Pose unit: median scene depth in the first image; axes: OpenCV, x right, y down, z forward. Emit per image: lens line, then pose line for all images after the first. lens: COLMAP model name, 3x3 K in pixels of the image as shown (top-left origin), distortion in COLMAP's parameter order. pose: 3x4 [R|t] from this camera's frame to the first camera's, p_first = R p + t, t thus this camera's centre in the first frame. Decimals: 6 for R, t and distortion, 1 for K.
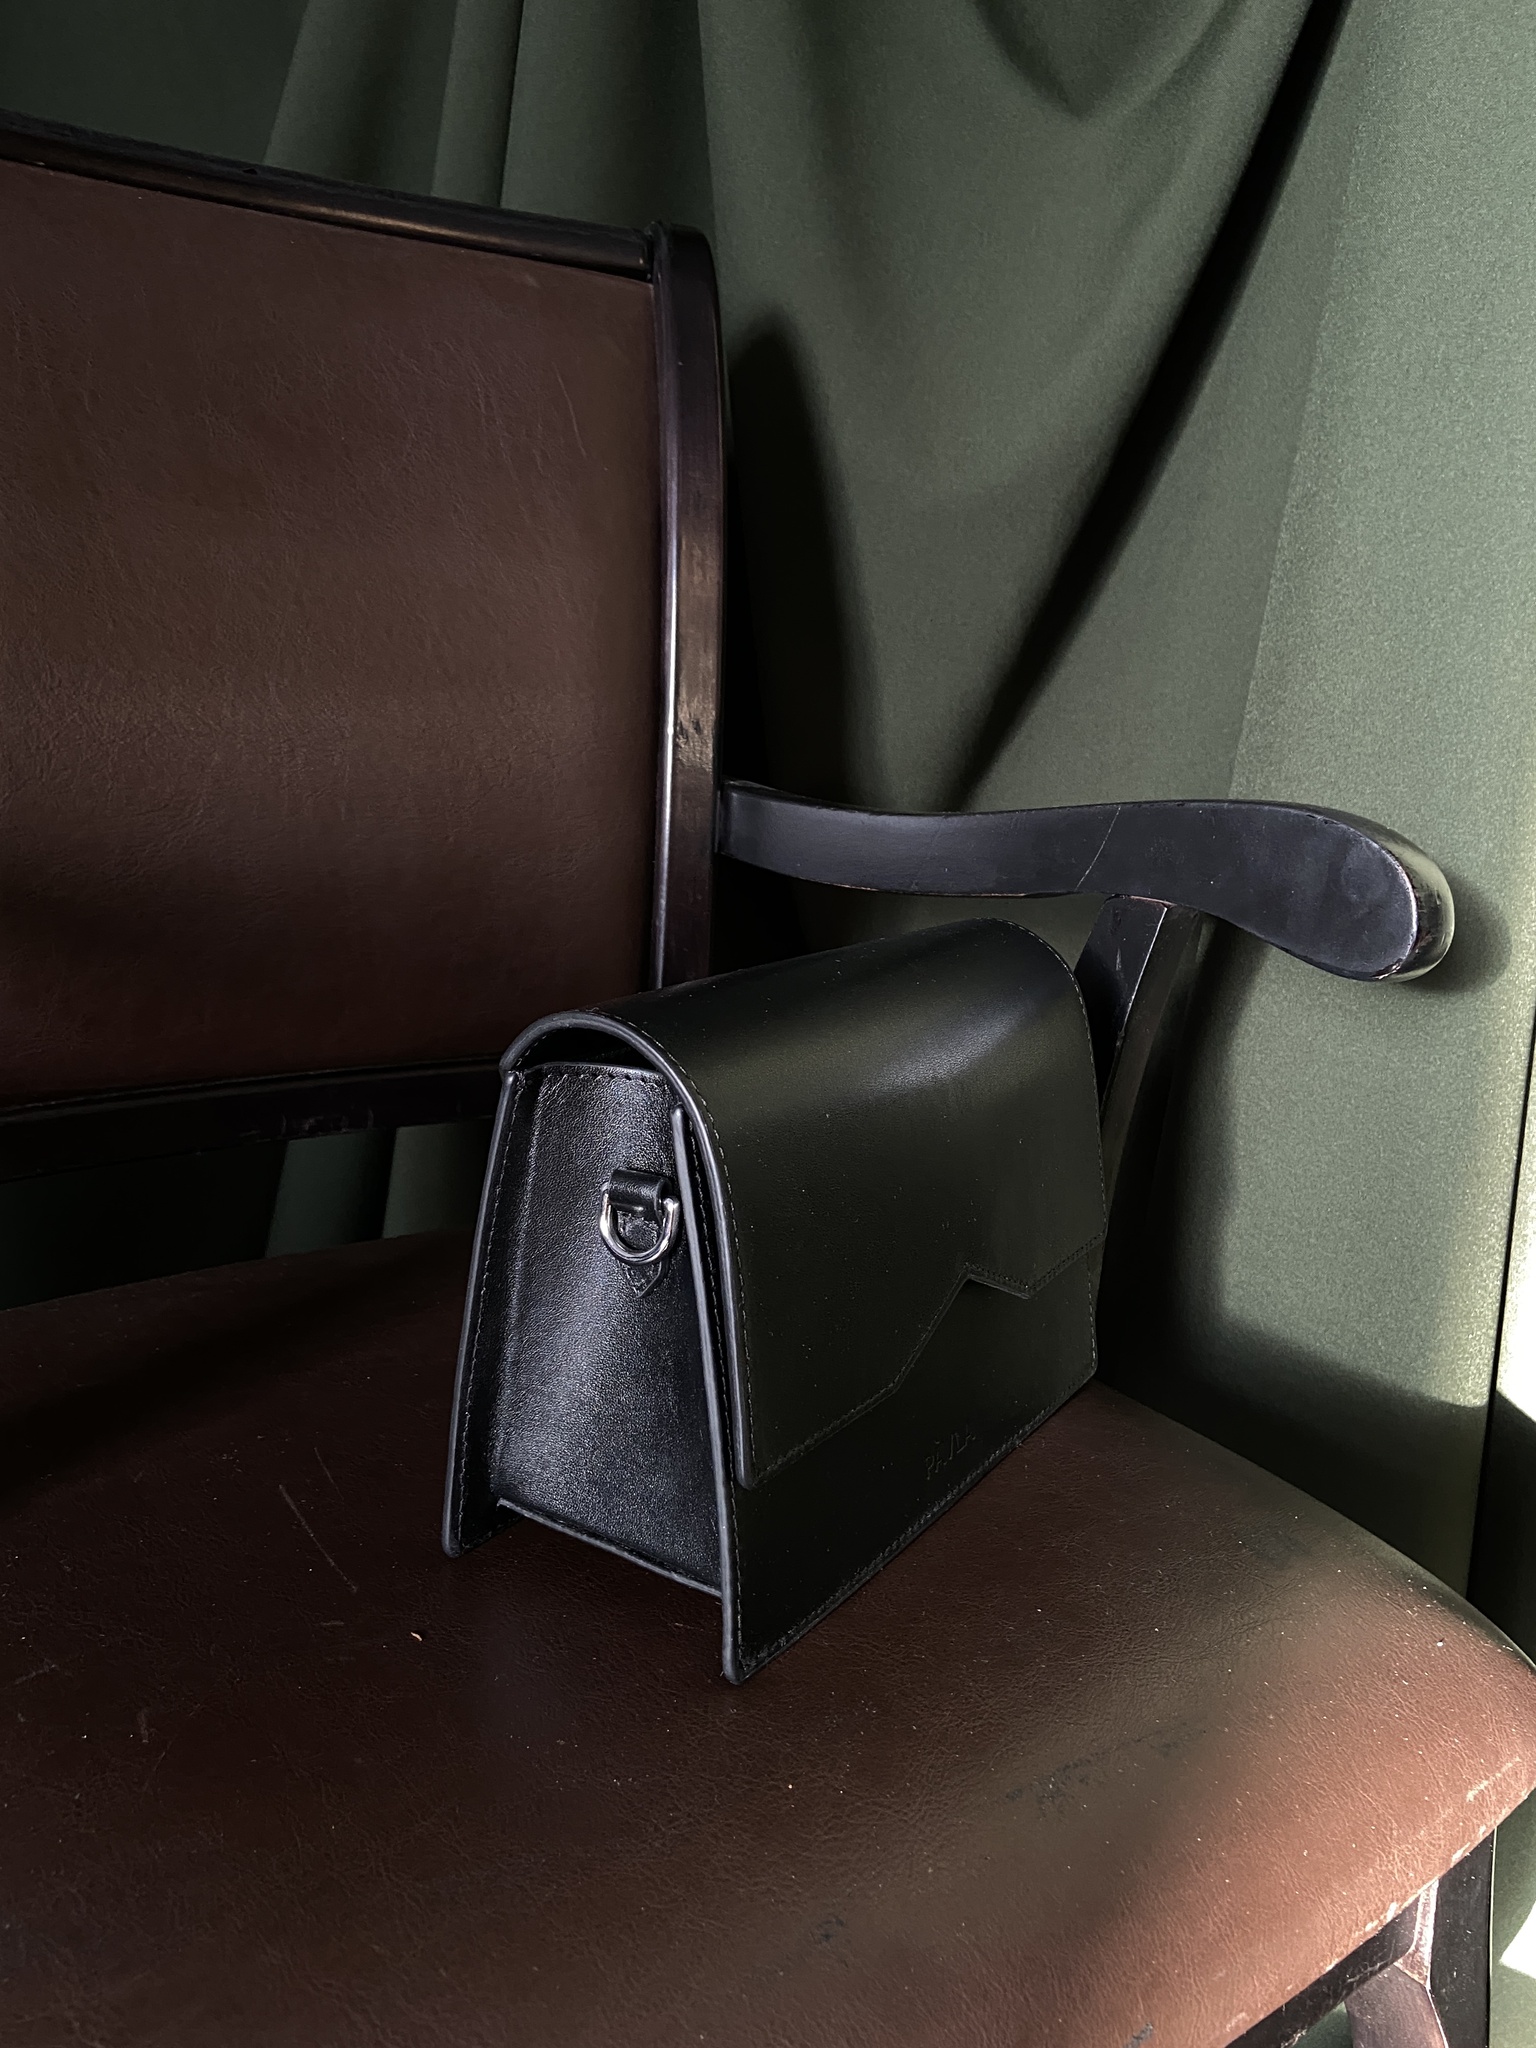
lens RADIAL K [[1549.2, 0, 787.1], [0, 1549.2, 1011.2], [0, 0, 1]] dist [0.112252, -0.146808]
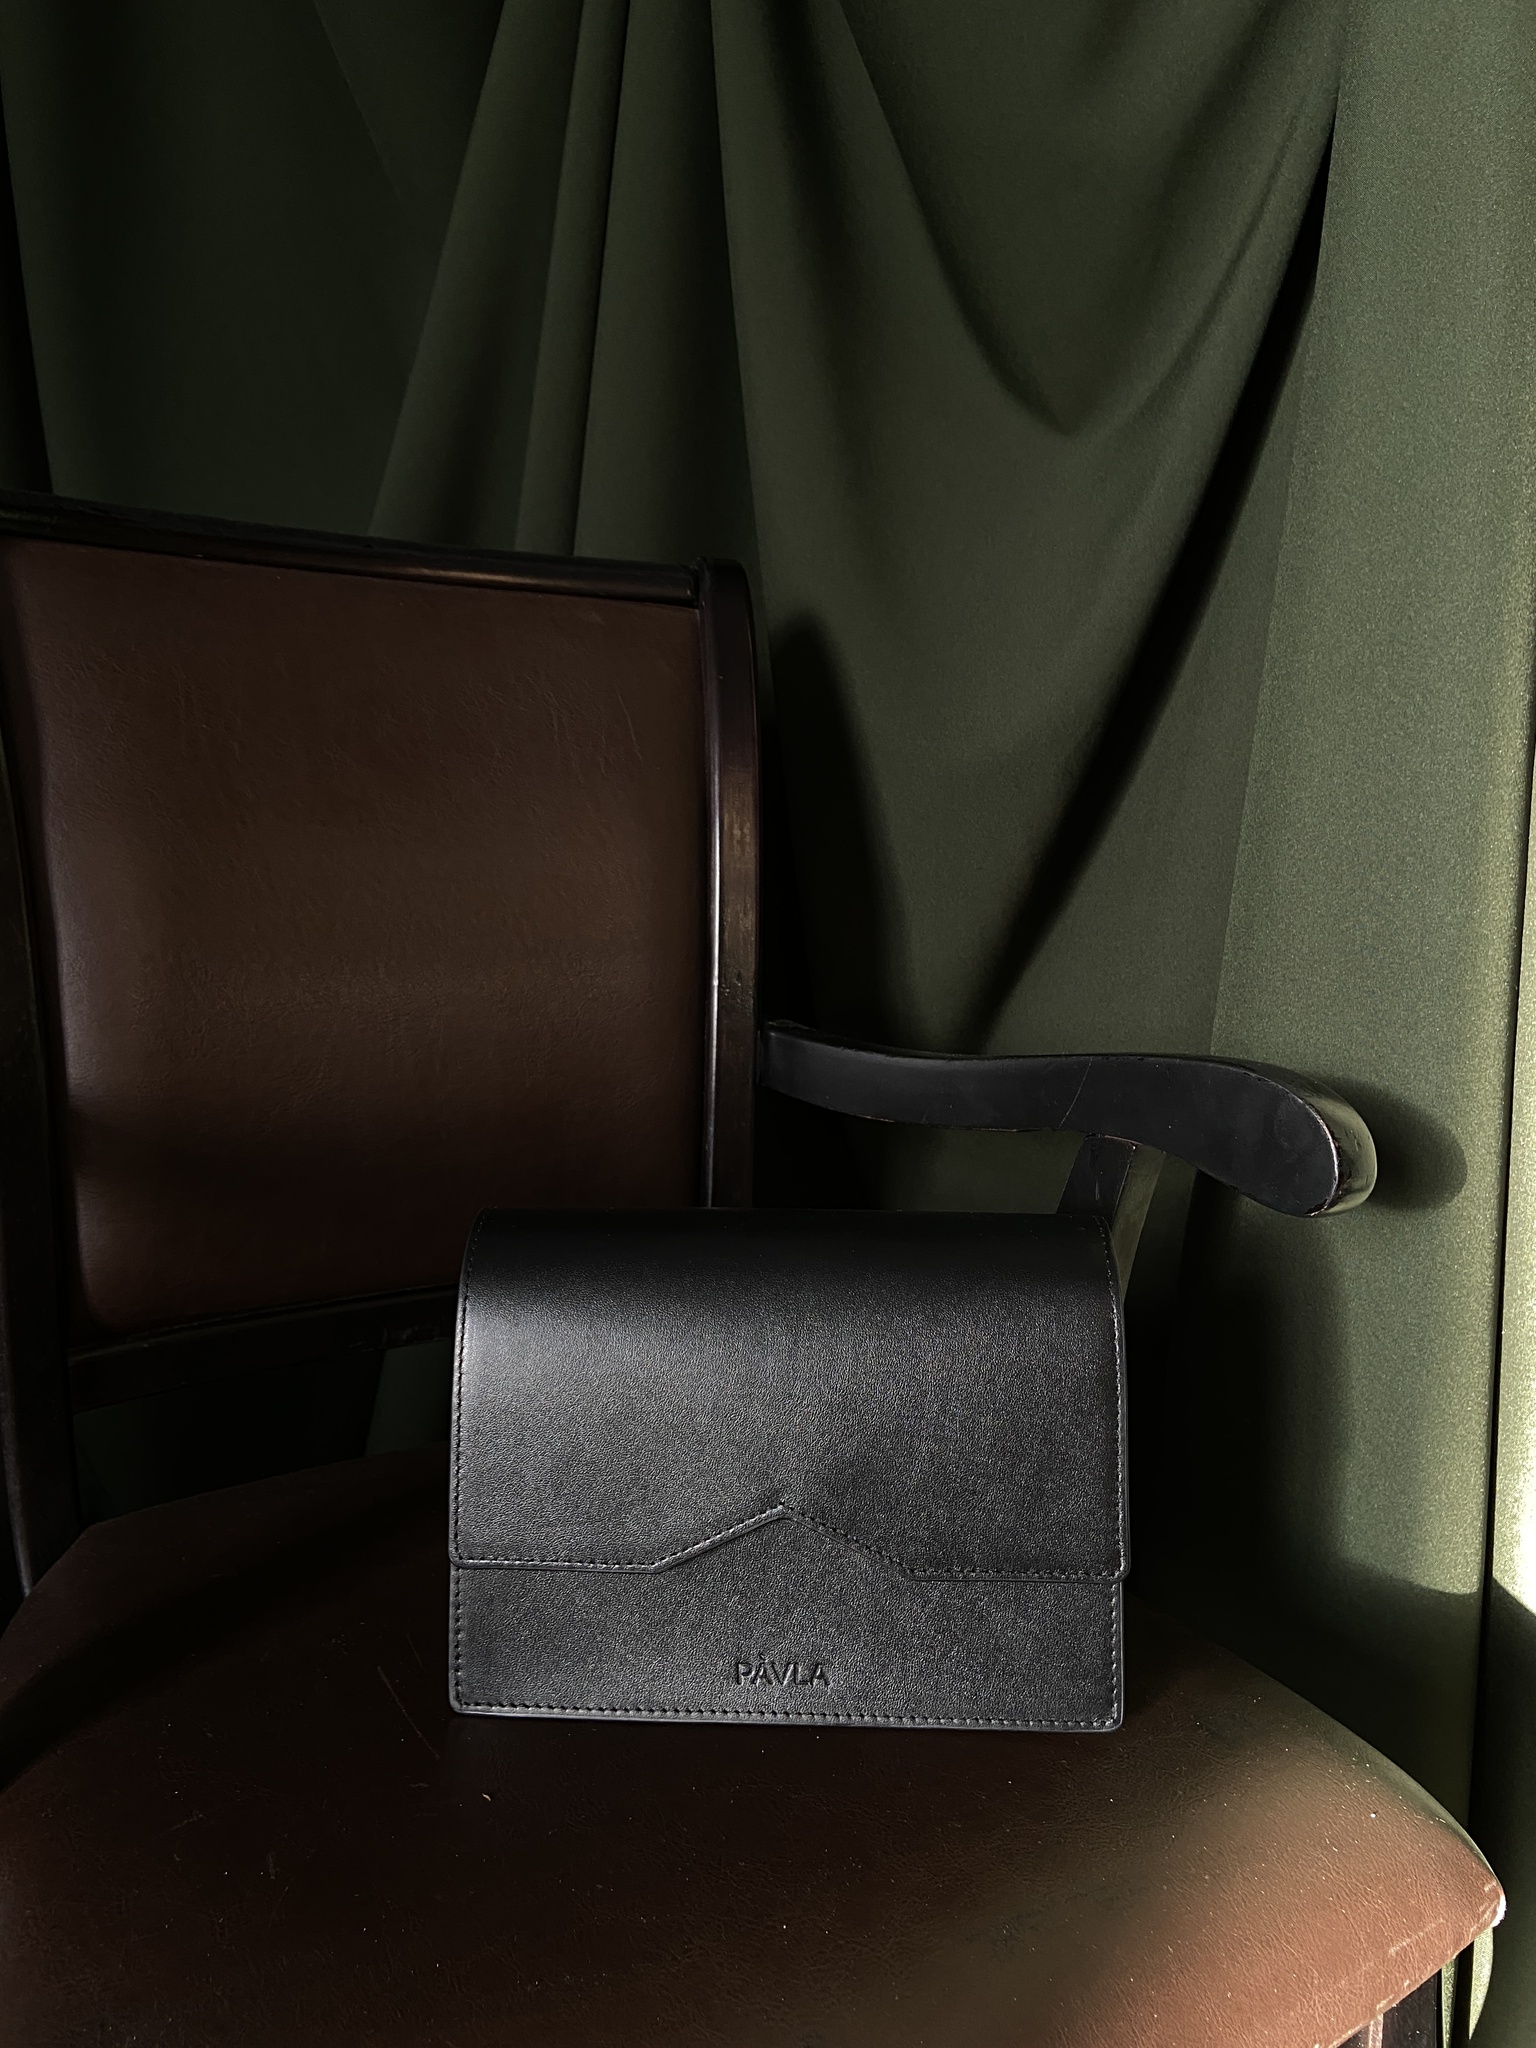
lens RADIAL K [[1549.2, 0, 766.5], [0, 1549.2, 1007.5], [0, 0, 1]] dist [0.112252, -0.146808]
pose [[0.997109, -0.023315, -0.072315, 0.049048], [0.016126, 0.995011, -0.098453, -0.051033], [0.074249, 0.097003, 0.992511, -0.150972]]
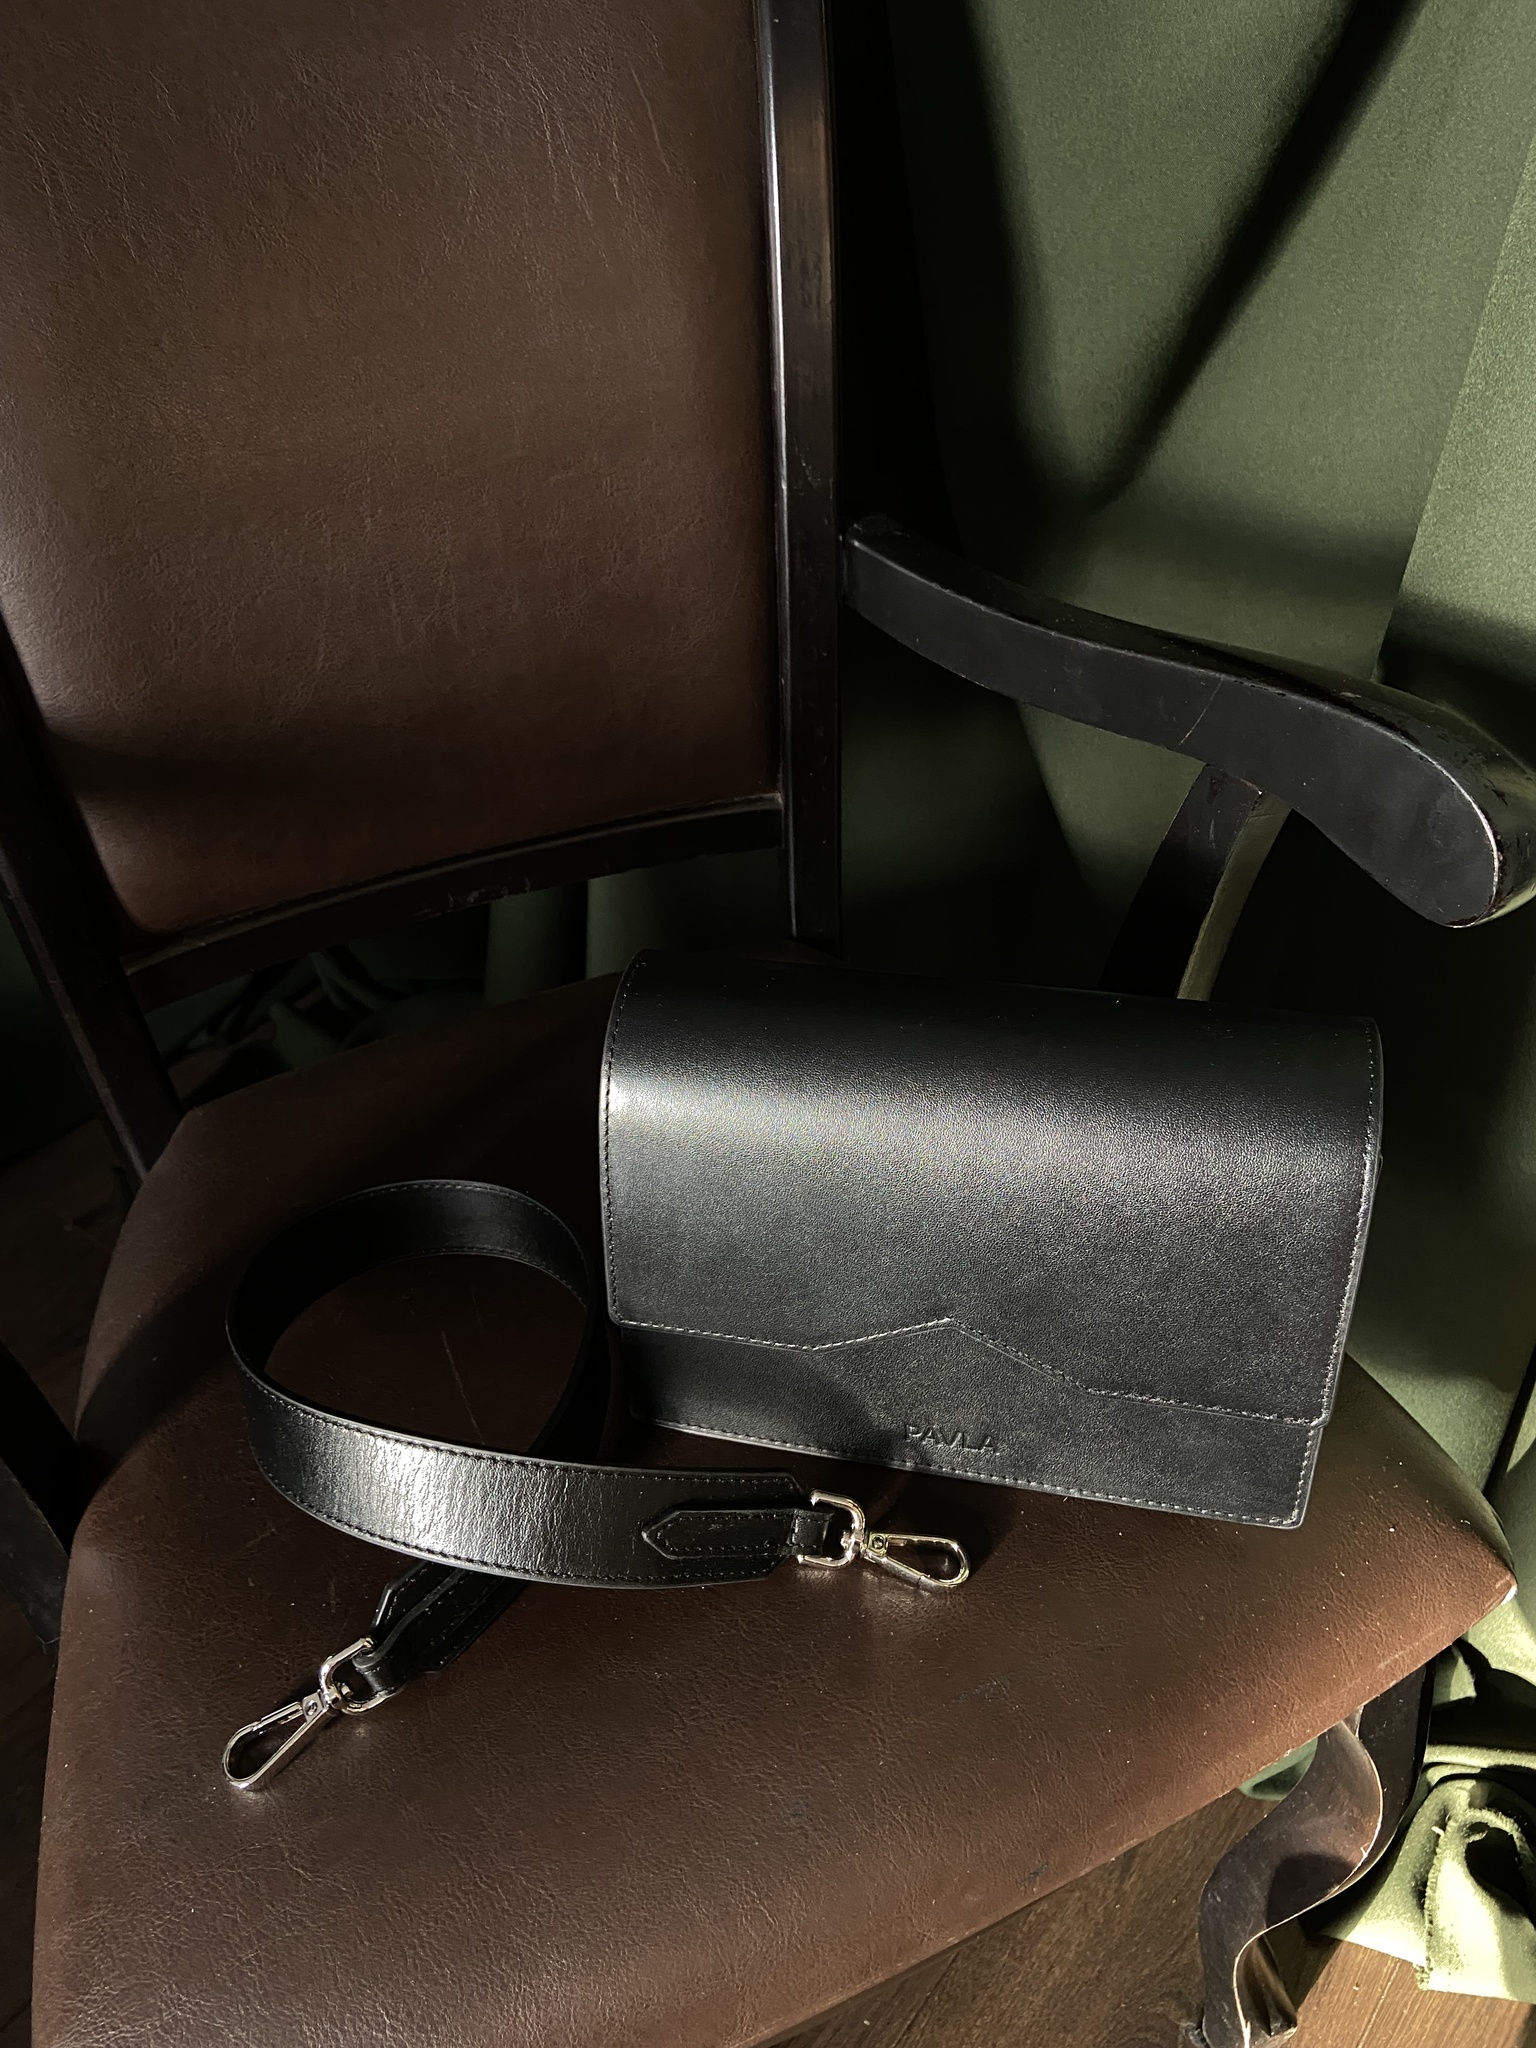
lens RADIAL K [[1549.2, 0, 773.1], [0, 1549.2, 1025.3], [0, 0, 1]] dist [0.112252, -0.146808]
pose [[0.980116, 0.035866, -0.195158, 0.122333], [0.051465, 0.903924, 0.424586, -0.307601], [0.191636, -0.426187, 0.884104, 0.030063]]
